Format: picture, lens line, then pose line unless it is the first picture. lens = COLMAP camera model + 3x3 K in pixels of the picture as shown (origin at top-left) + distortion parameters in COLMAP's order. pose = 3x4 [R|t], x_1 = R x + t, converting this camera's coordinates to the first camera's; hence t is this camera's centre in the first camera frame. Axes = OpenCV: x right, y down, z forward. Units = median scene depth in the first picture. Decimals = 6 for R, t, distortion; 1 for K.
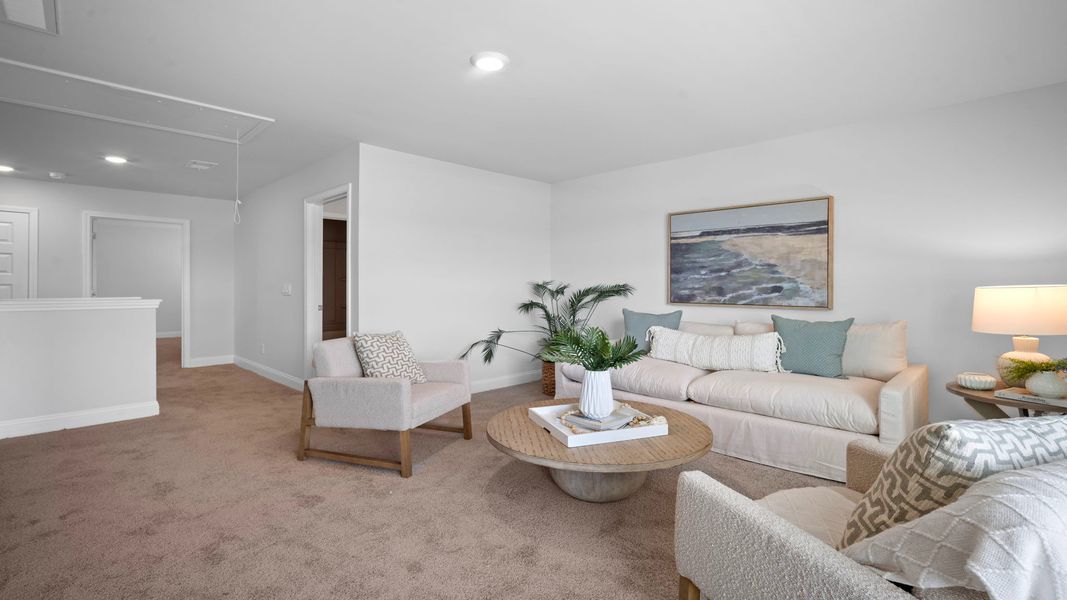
lens RADIAL K [[471.4, 0, 529.8], [0, 471.4, 303.0], [0, 0, 1]] dist [-0.003149, -0.000196]
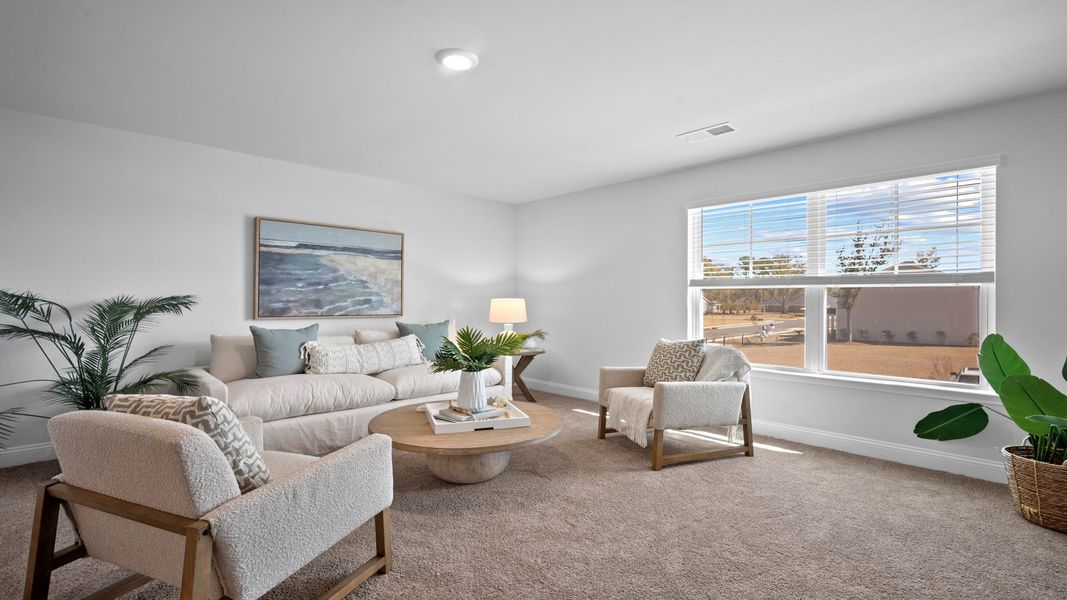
lens RADIAL K [[471.4, 0, 529.8], [0, 471.4, 303.0], [0, 0, 1]] dist [-0.003149, -0.000196]
pose [[0.039154, -0.005273, 0.999219, -0.628348], [0.036588, 0.999323, 0.003840, -0.014168], [-0.998563, 0.036409, 0.039320, 0.510423]]
